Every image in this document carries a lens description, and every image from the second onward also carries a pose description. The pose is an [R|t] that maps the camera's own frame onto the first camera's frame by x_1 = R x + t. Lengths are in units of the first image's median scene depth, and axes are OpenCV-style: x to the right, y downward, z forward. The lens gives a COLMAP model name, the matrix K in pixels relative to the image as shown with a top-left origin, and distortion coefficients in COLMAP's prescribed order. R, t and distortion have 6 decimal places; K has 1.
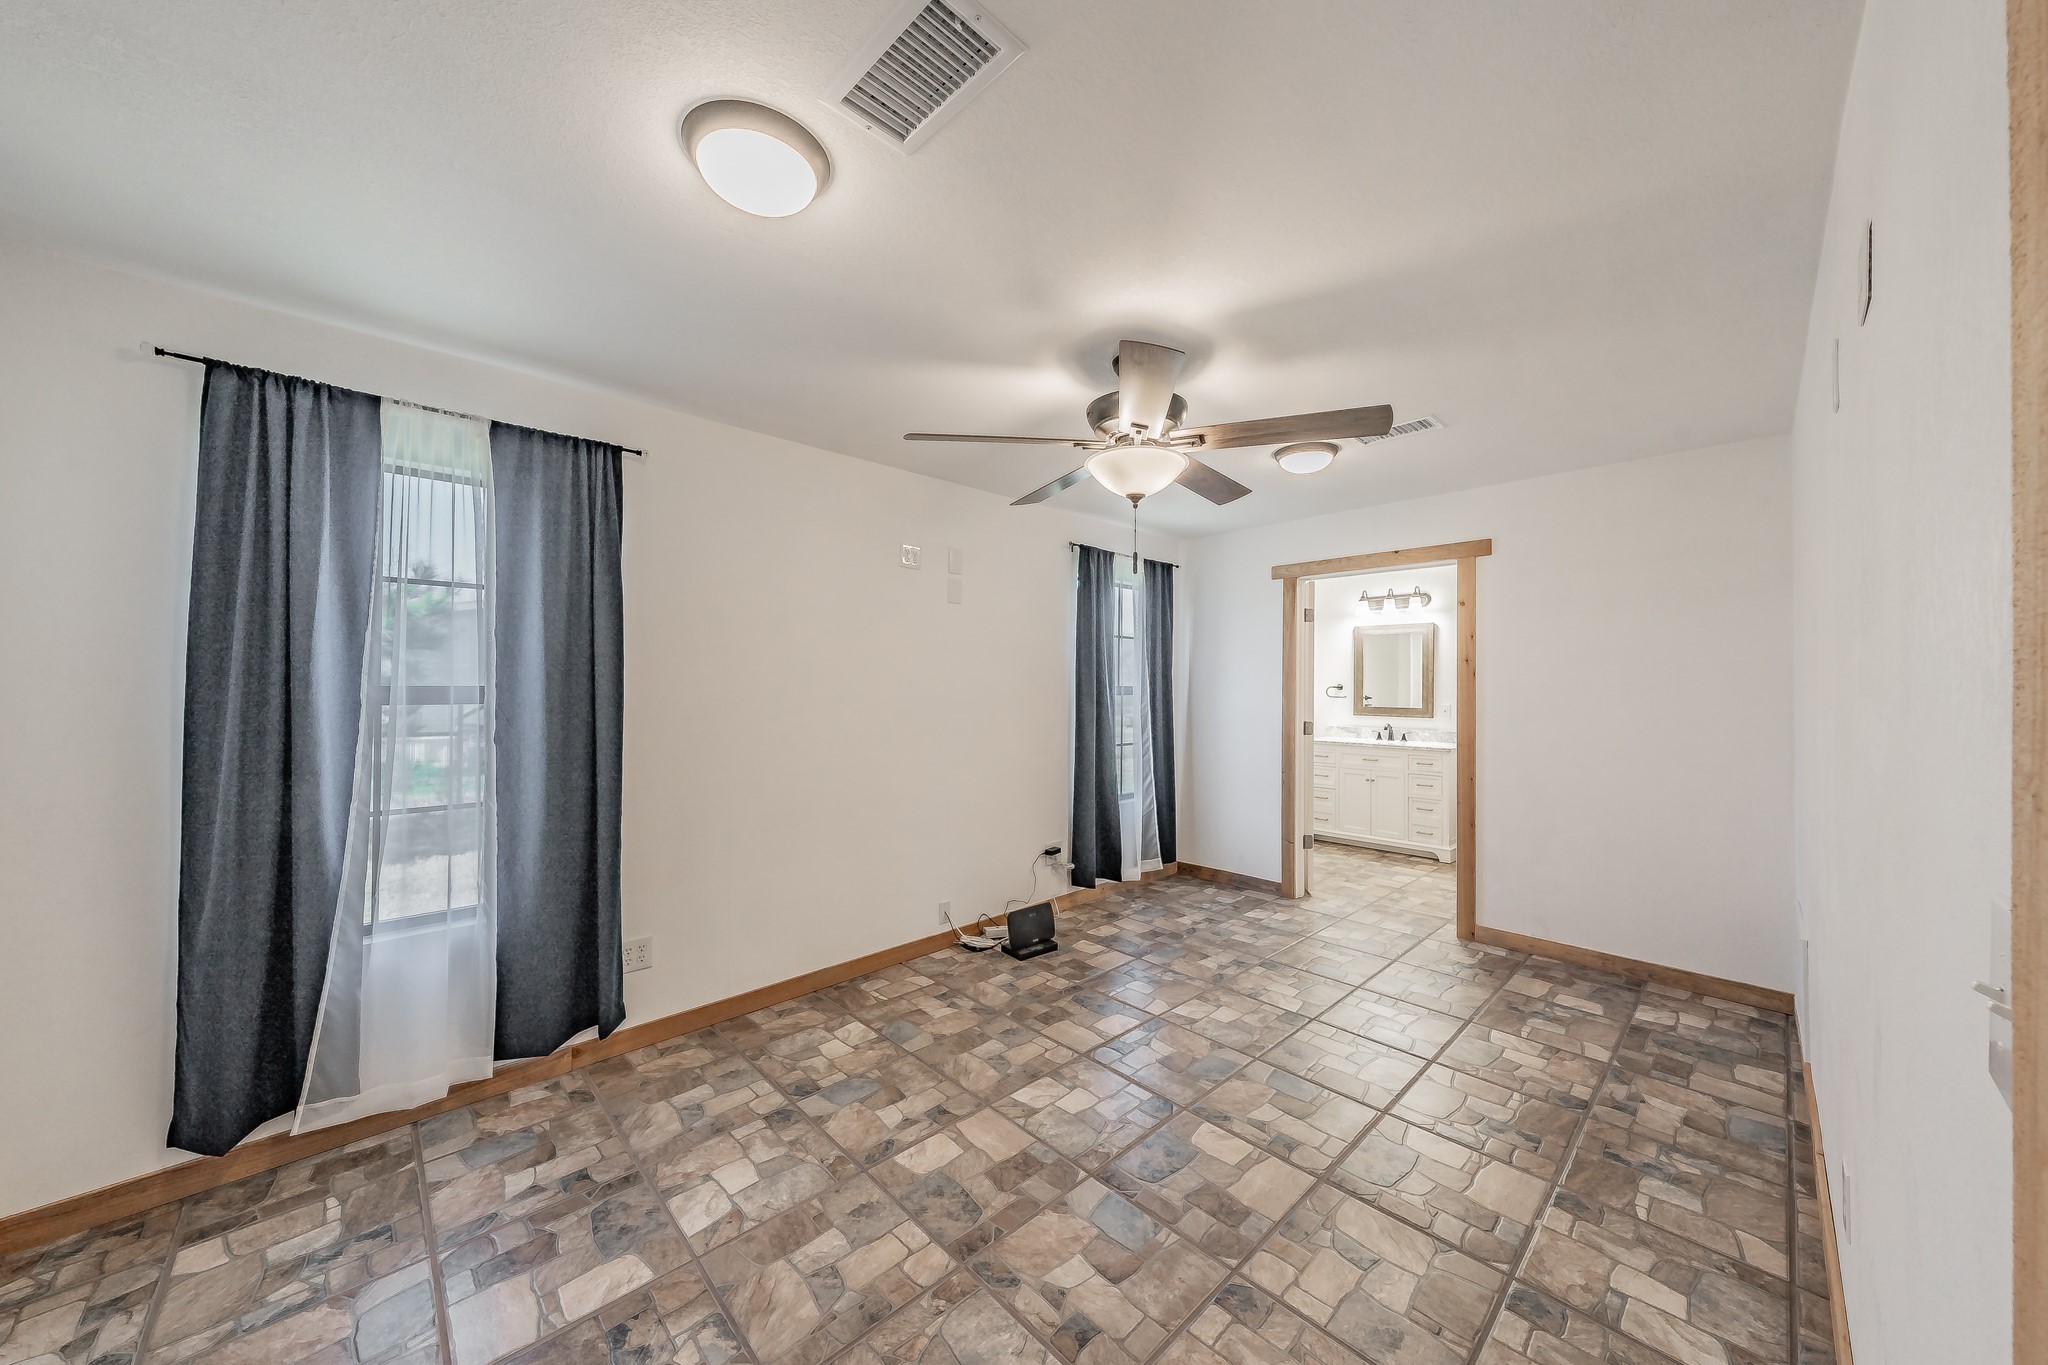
lens RADIAL K [[704.6, 0, 1024.0], [0, 704.6, 682.5], [0, 0, 1]] dist [-0.001197, -0.000106]
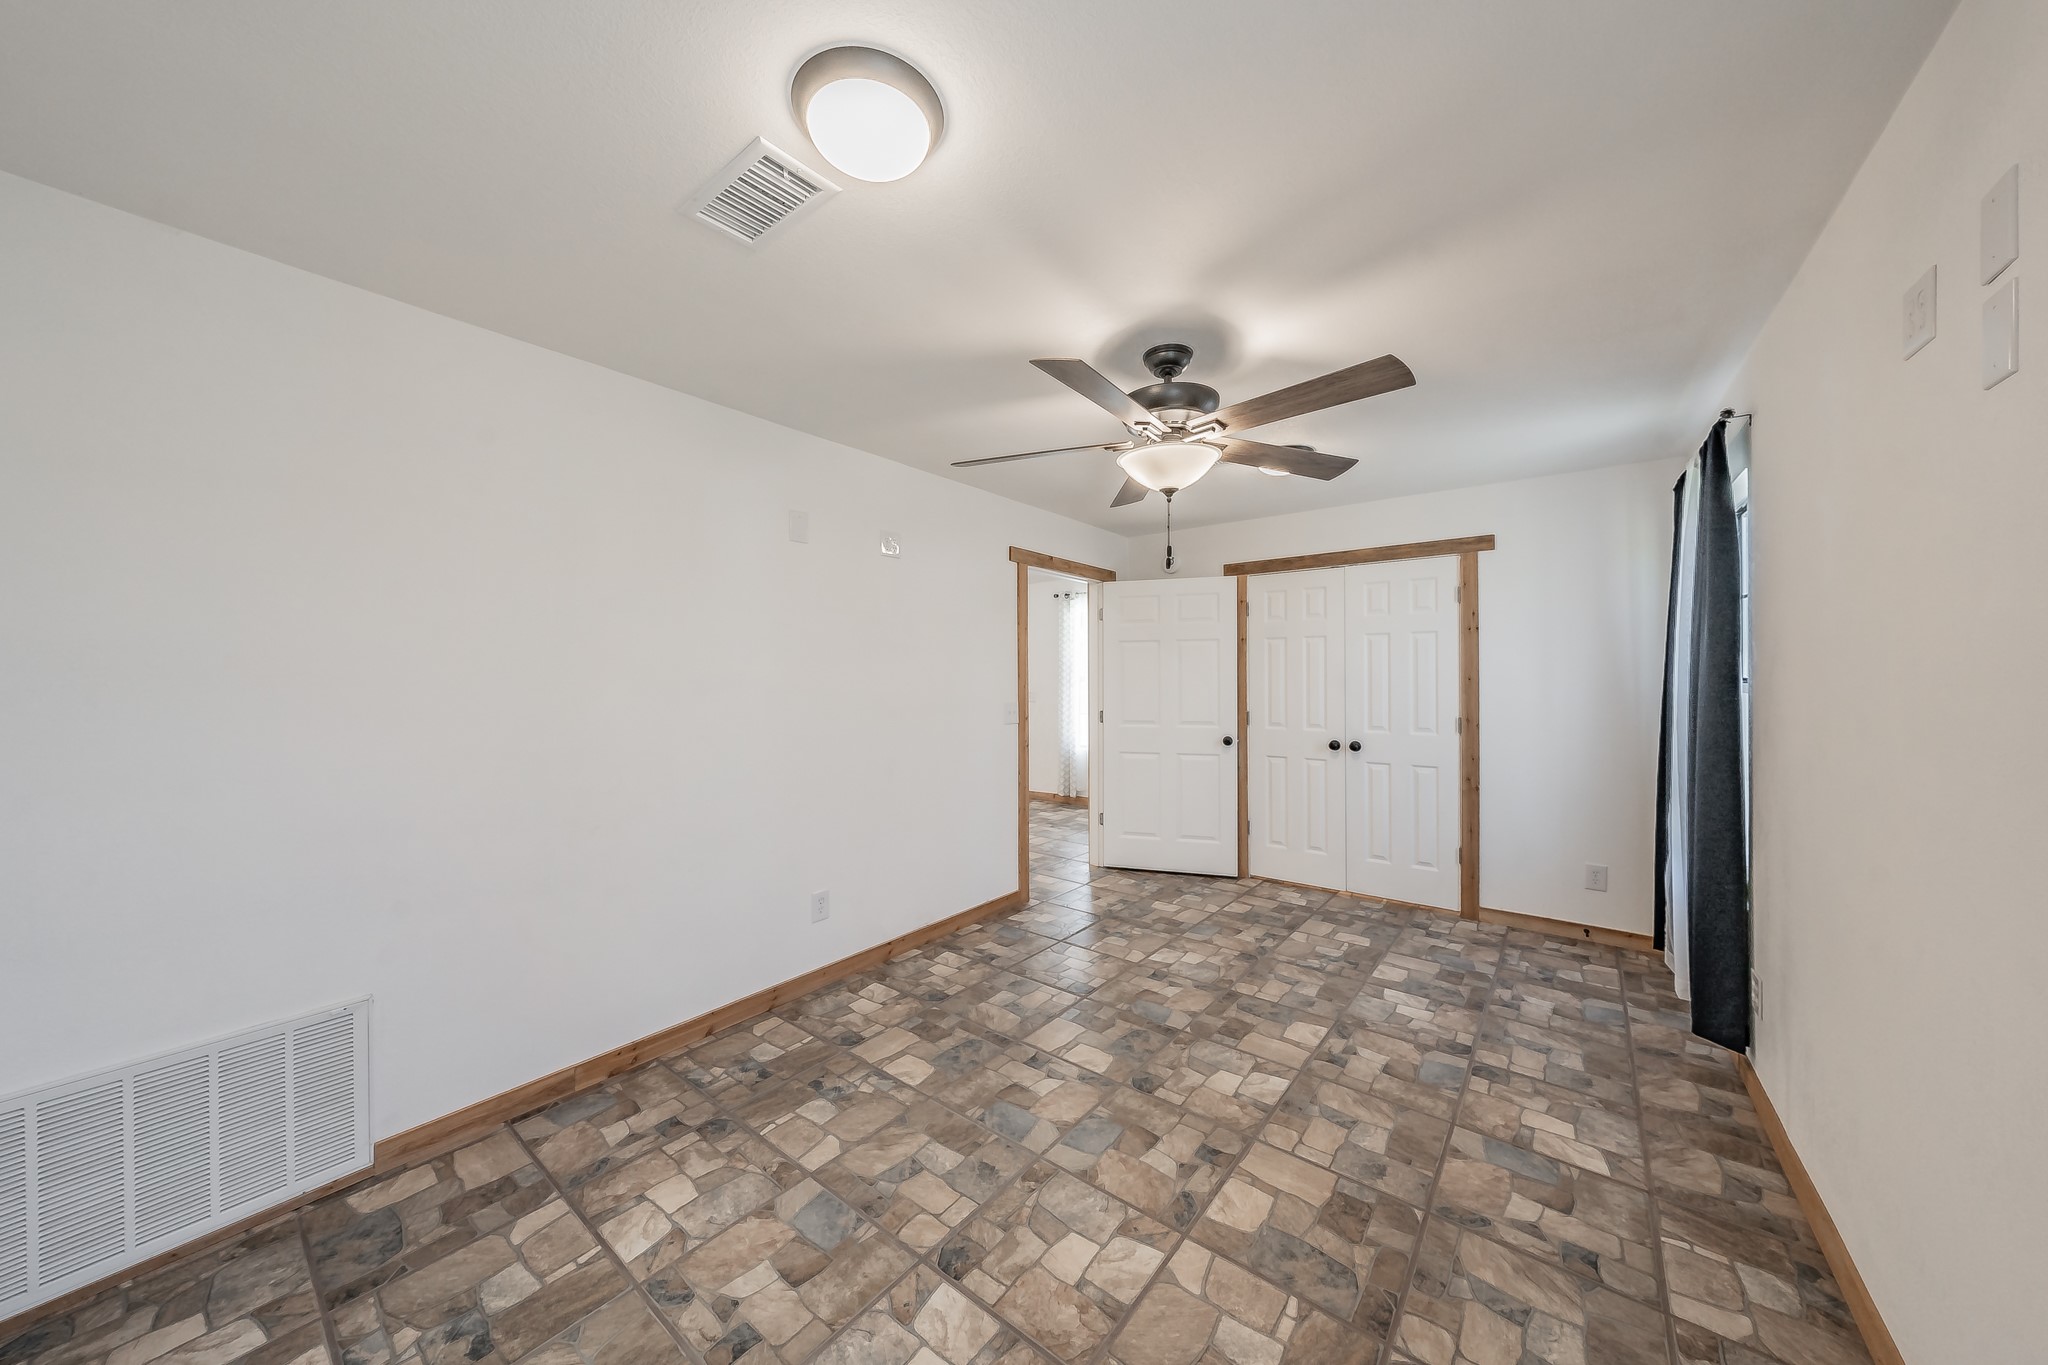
lens RADIAL K [[715.6, 0, 1018.3], [0, 715.6, 676.9], [0, 0, 1]] dist [-0.000416, -0.000043]
pose [[-0.989139, -0.000366, -0.146980, 0.506526], [0.000244, 0.999991, -0.004134, 0.010295], [0.146980, -0.004125, -0.989131, 1.920709]]
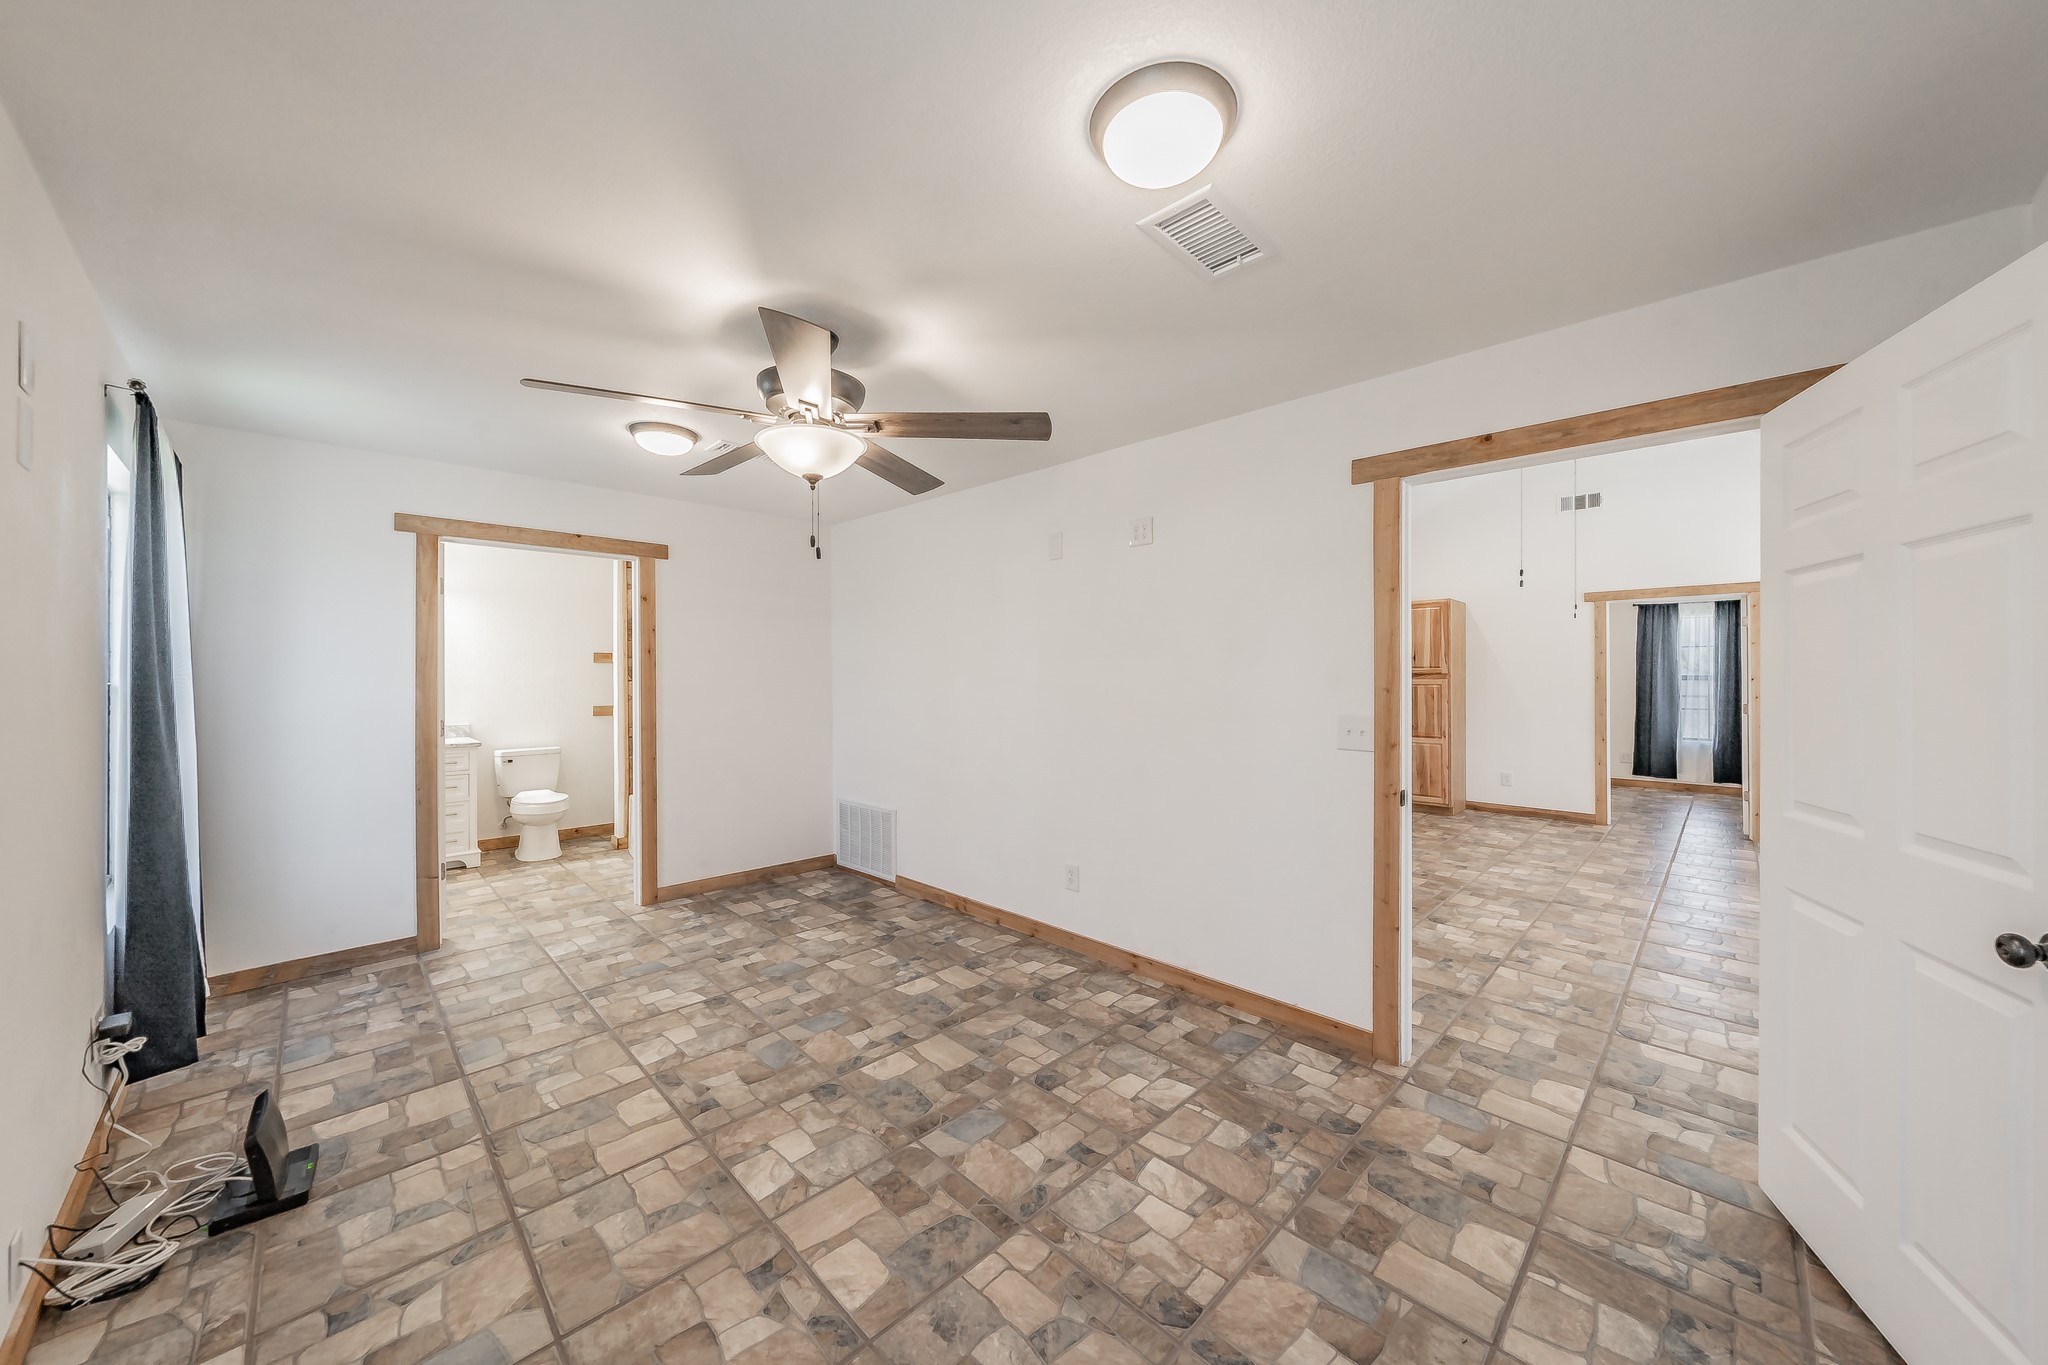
lens RADIAL K [[715.6, 0, 1018.3], [0, 715.6, 676.9], [0, 0, 1]] dist [-0.000416, -0.000043]
pose [[-0.017808, -0.006633, 0.999819, -0.796810], [-0.002297, 0.999976, 0.006593, 0.000273], [-0.999839, -0.002179, -0.017823, 0.711571]]
